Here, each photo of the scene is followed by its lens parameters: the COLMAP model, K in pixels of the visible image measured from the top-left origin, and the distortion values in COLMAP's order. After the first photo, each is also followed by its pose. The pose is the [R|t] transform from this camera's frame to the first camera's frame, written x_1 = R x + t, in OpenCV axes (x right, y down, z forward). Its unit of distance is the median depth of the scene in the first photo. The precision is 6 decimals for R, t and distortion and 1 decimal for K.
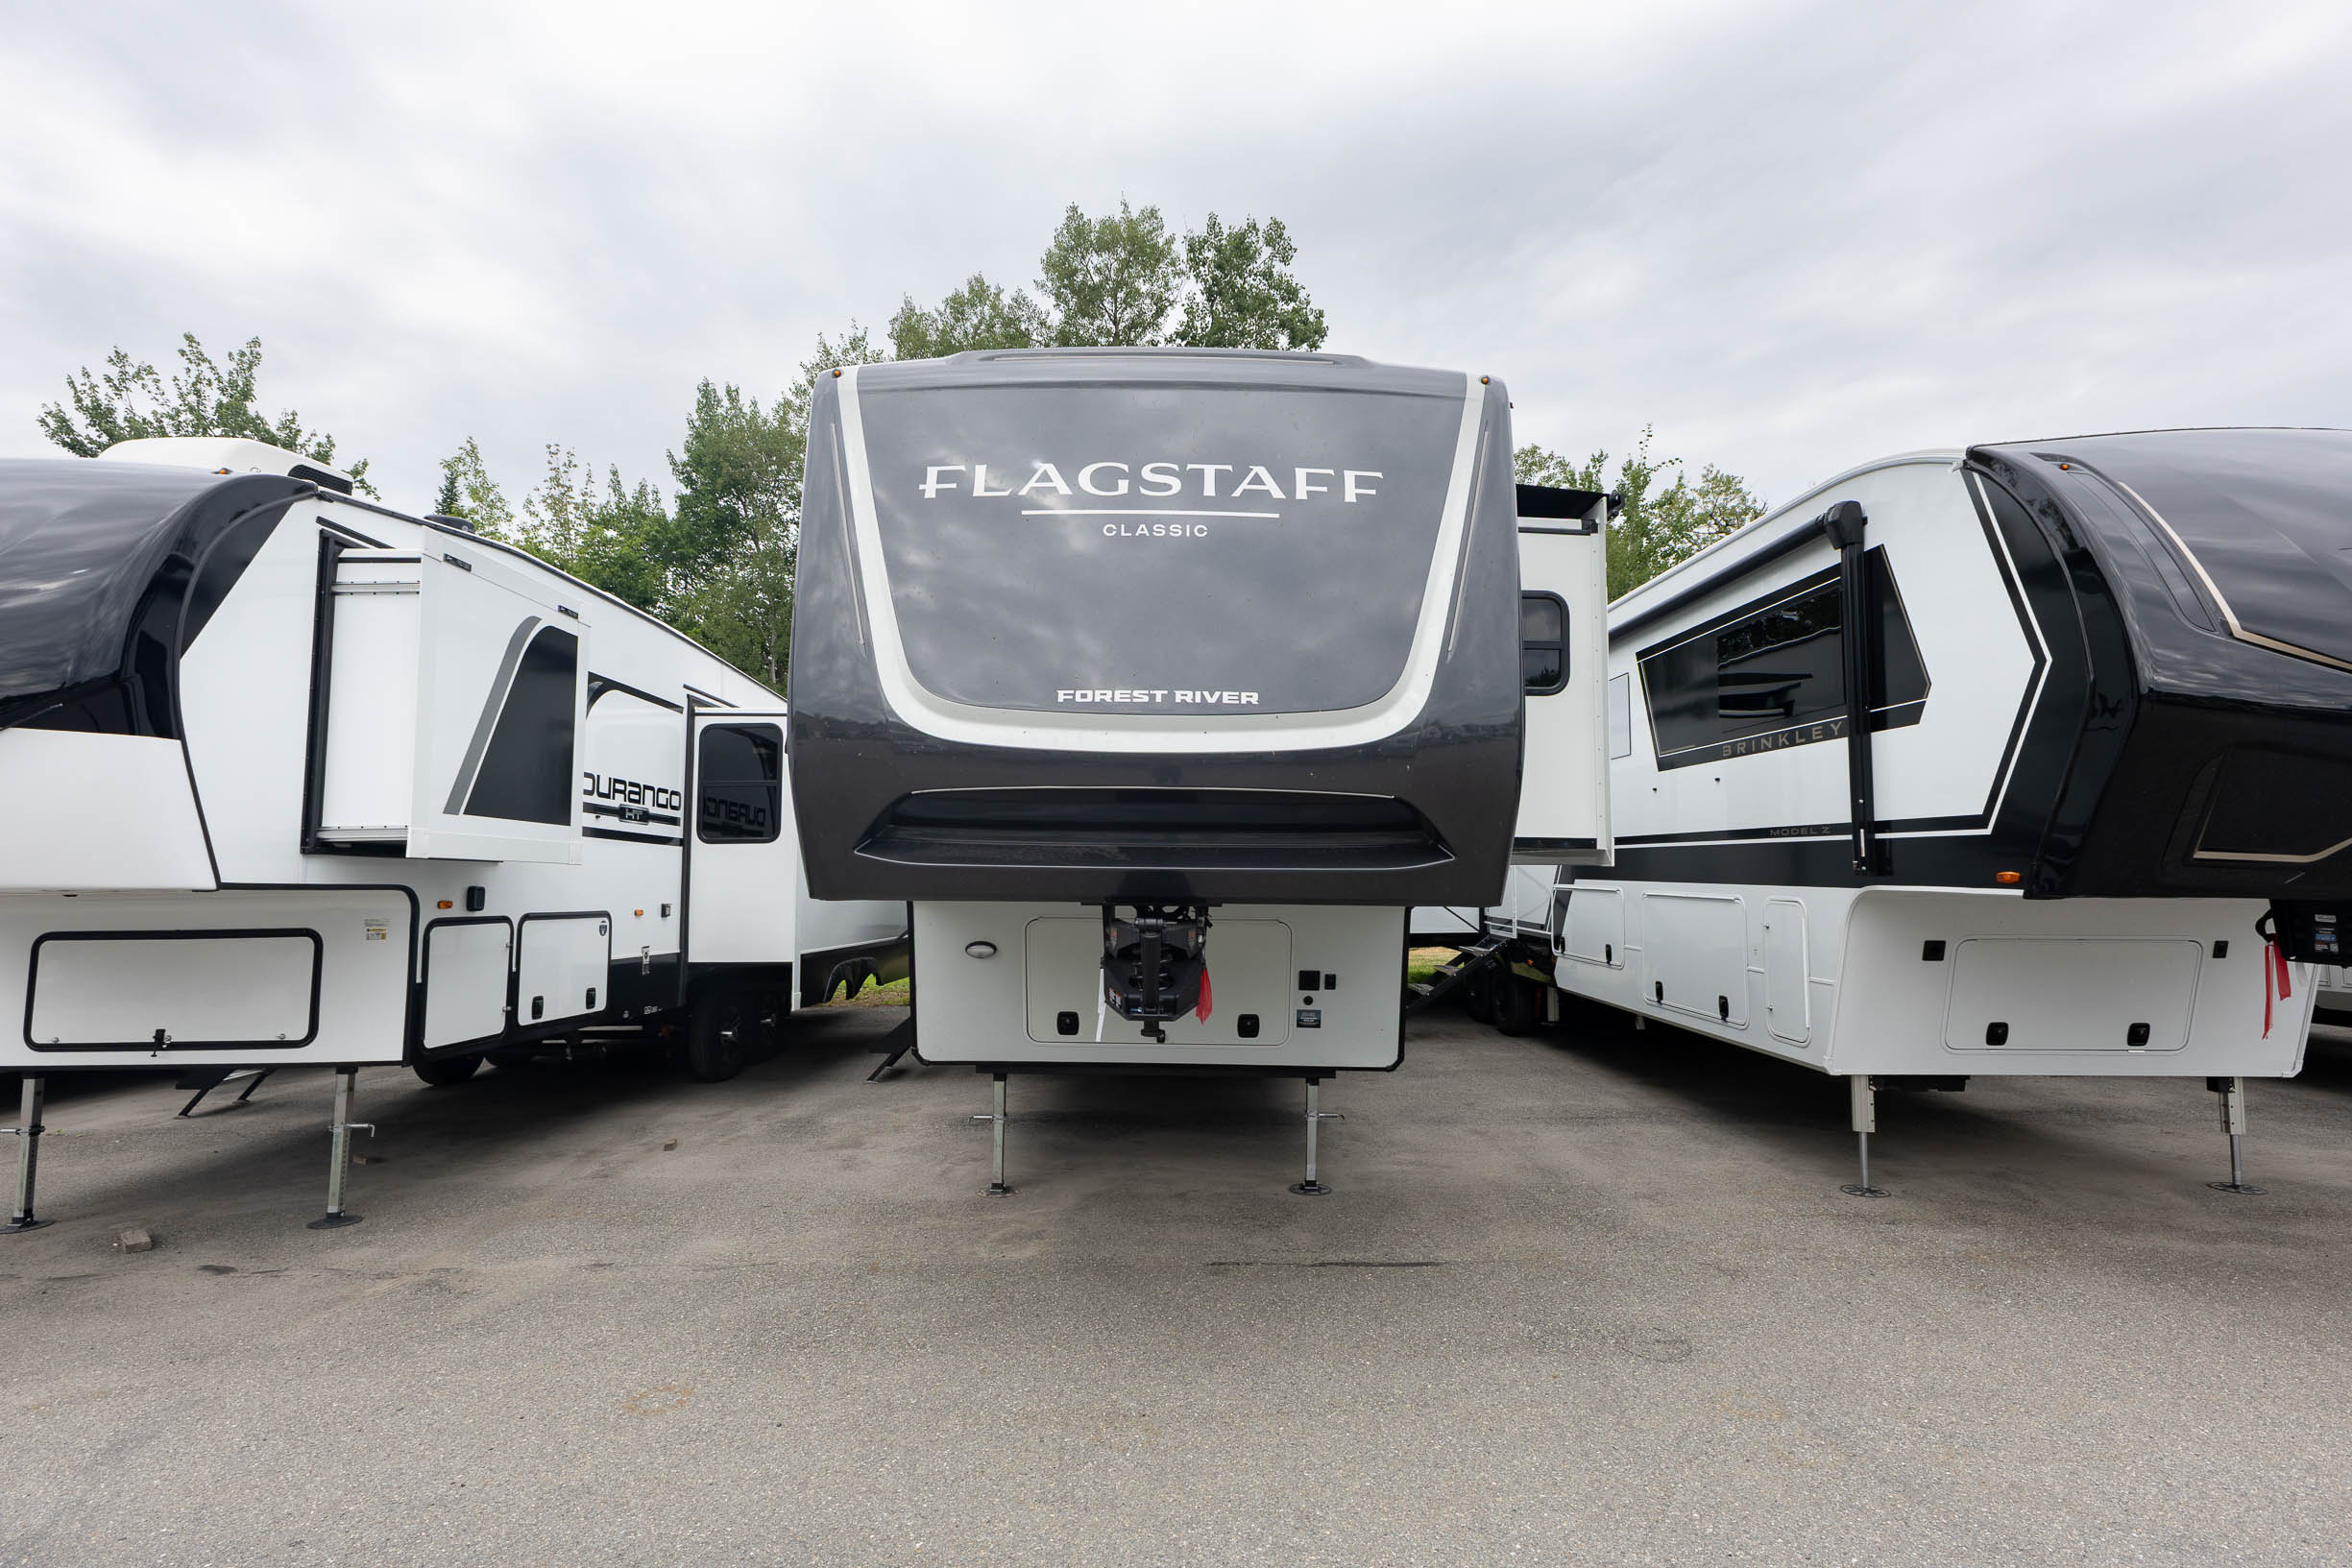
lens RADIAL K [[1134.1, 0, 1175.9], [0, 1134.1, 782.7], [0, 0, 1]] dist [0.010272, -0.002322]
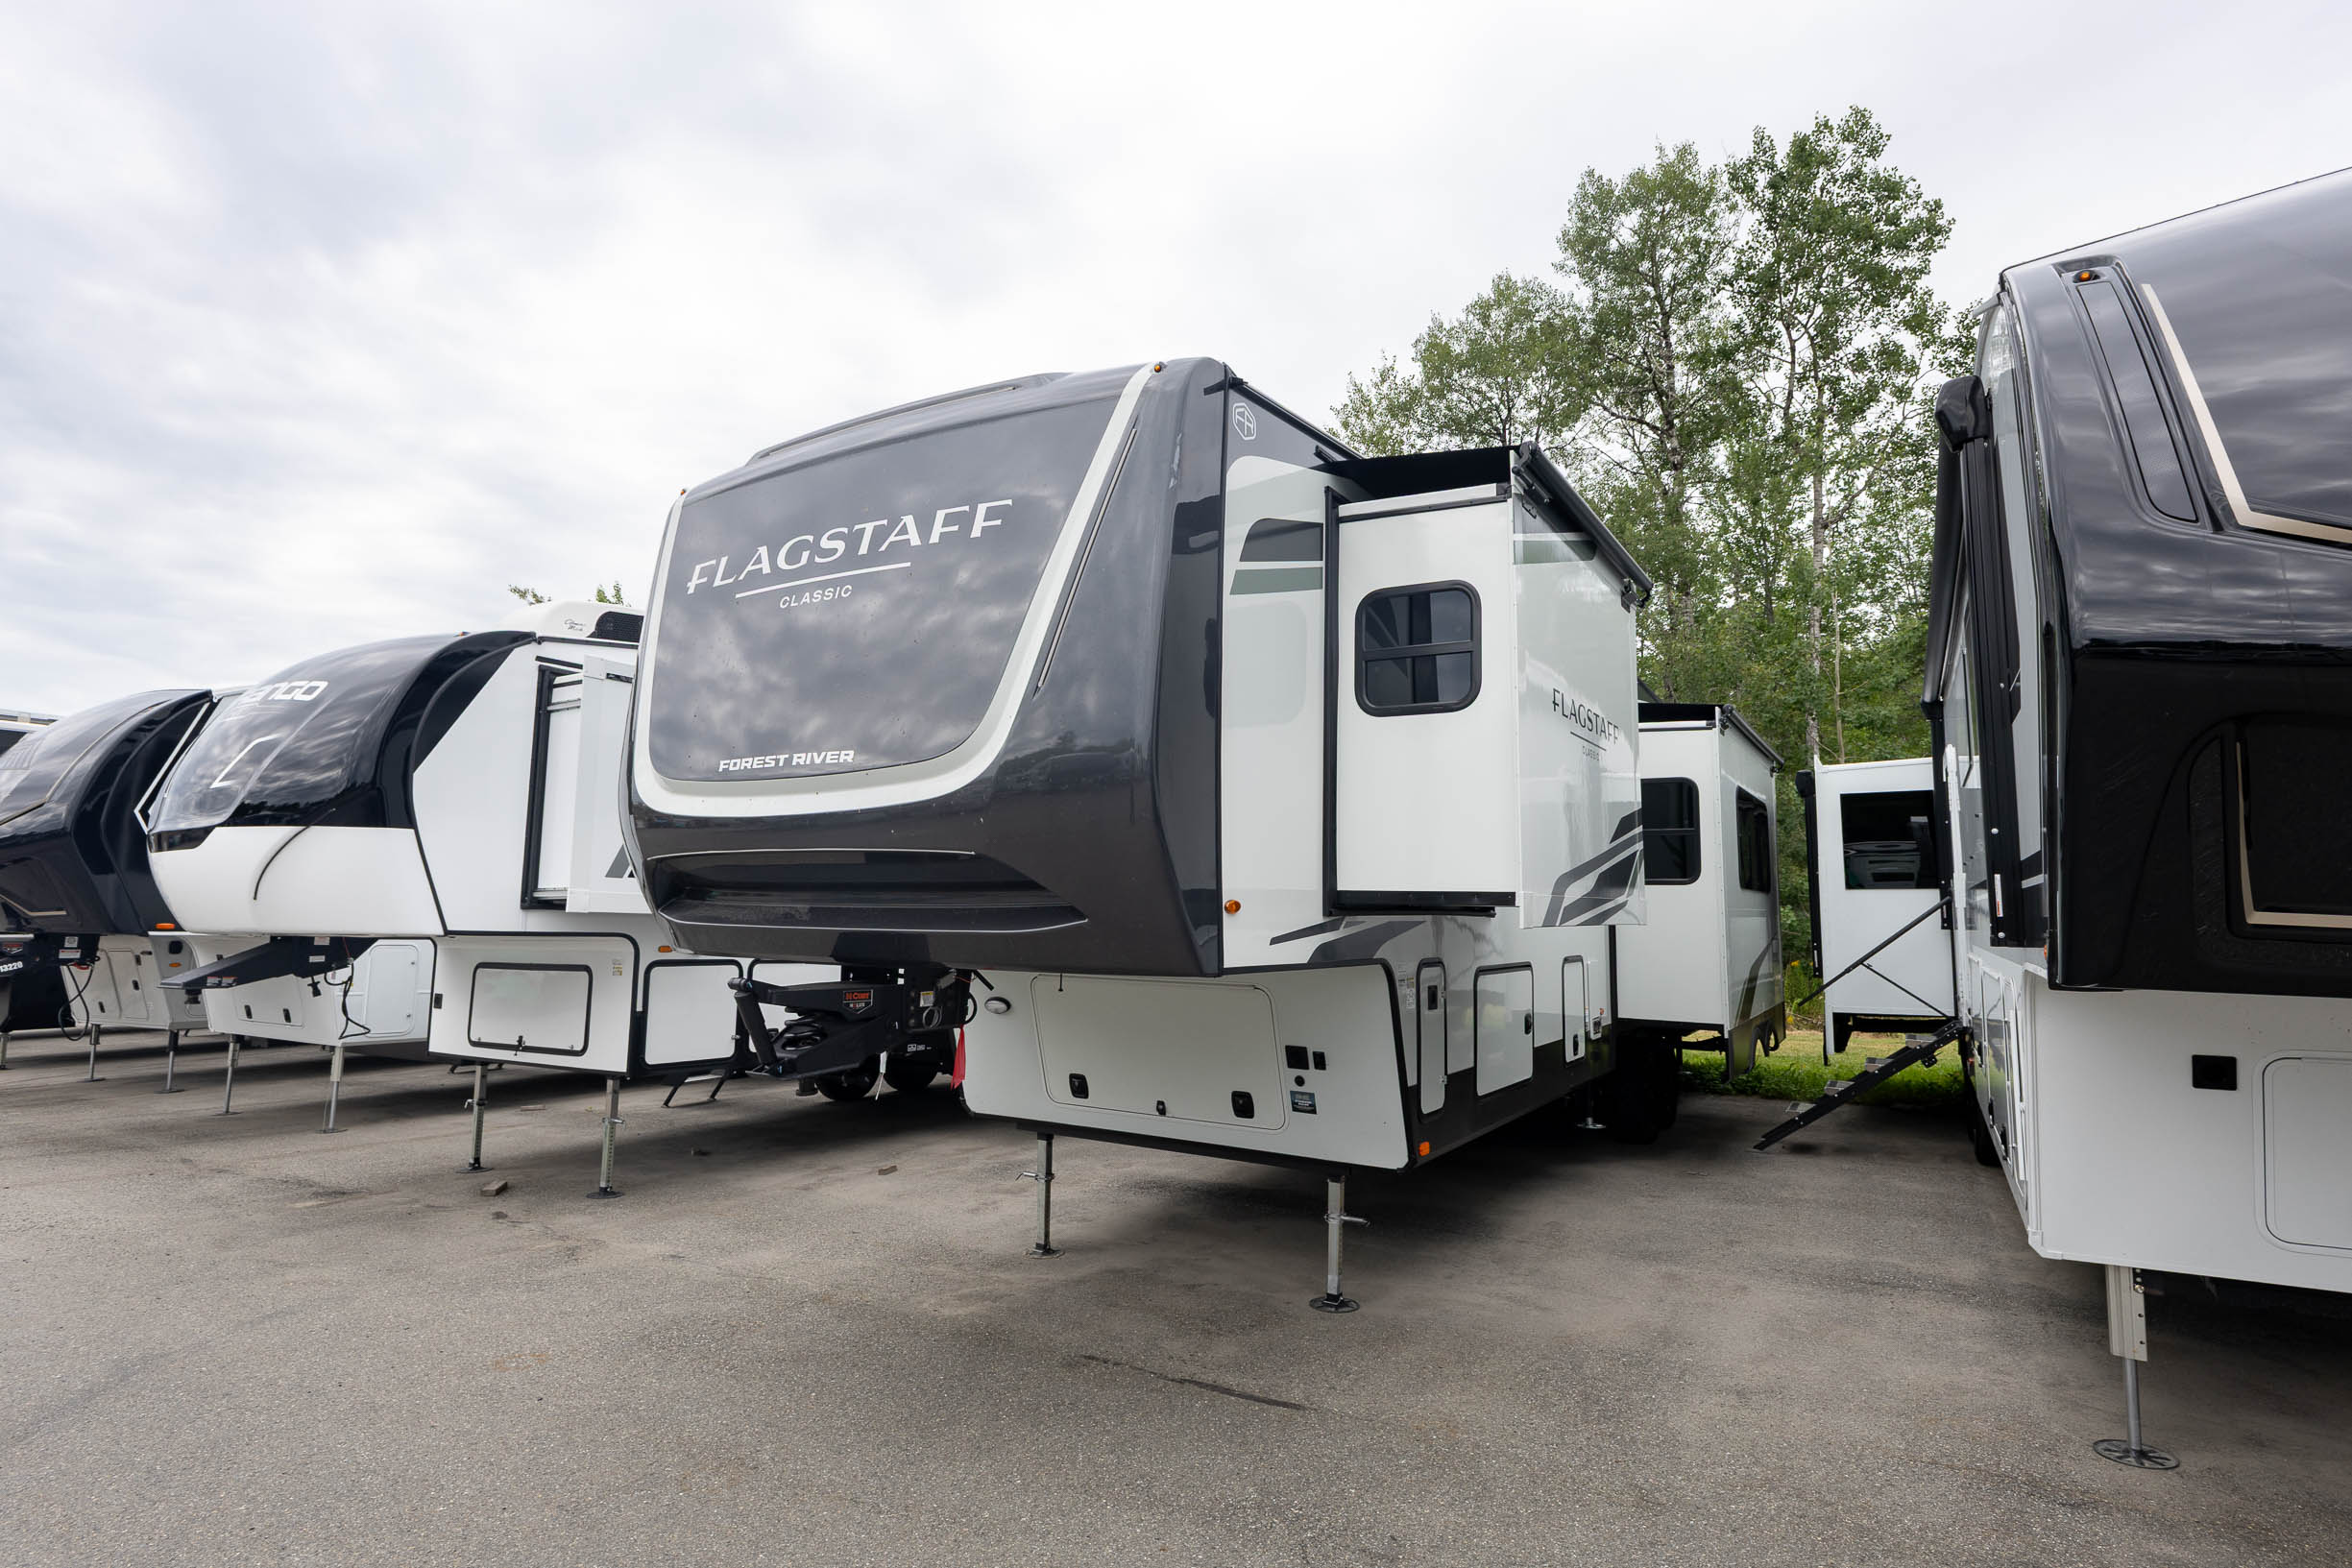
lens RADIAL K [[1221.8, 0, 1177.9], [0, 1221.8, 780.0], [0, 0, 1]] dist [-0.013619, 0.004495]
pose [[0.850850, -0.053015, -0.522728, 0.616740], [0.034284, 0.998378, -0.045452, 0.002658], [0.524290, 0.020752, 0.851287, 0.179089]]
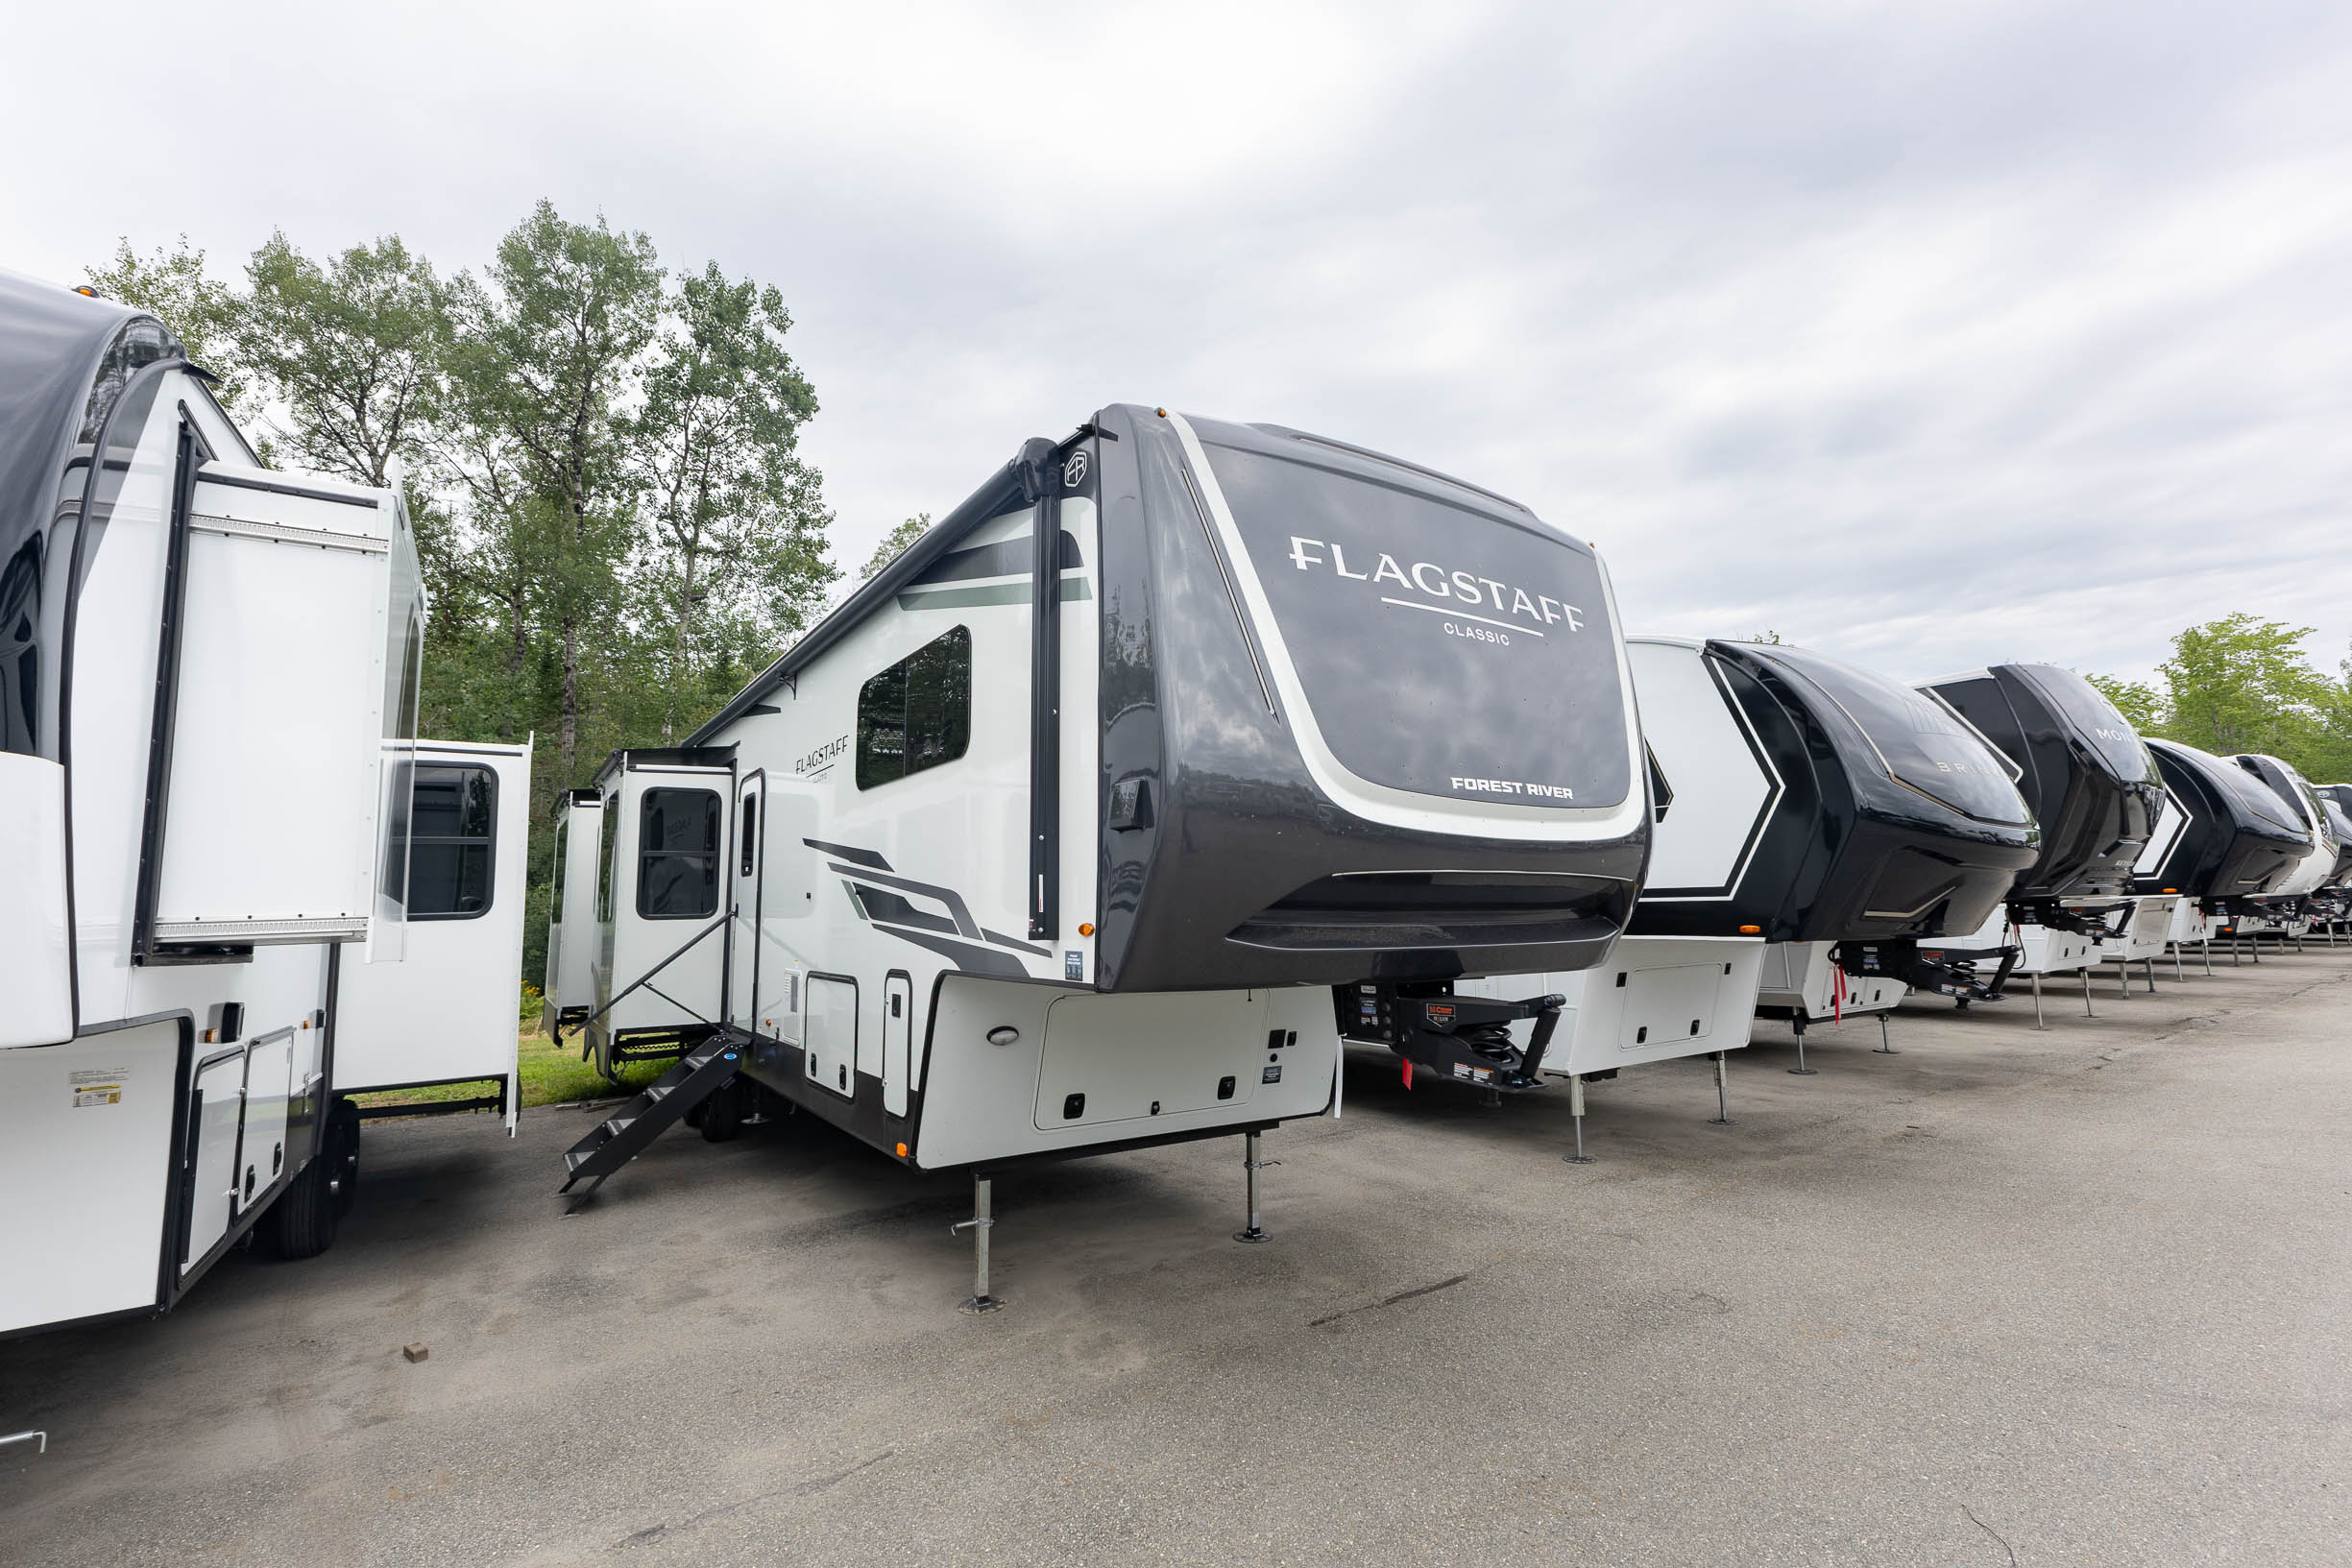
lens RADIAL K [[1029.4, 0, 1174.9], [0, 1029.4, 781.3], [0, 0, 1]] dist [0.011259, -0.000353]
pose [[0.832819, 0.052065, 0.551091, -0.597455], [-0.021482, 0.997857, -0.061811, -0.010089], [-0.553128, 0.039639, 0.832152, 0.255441]]
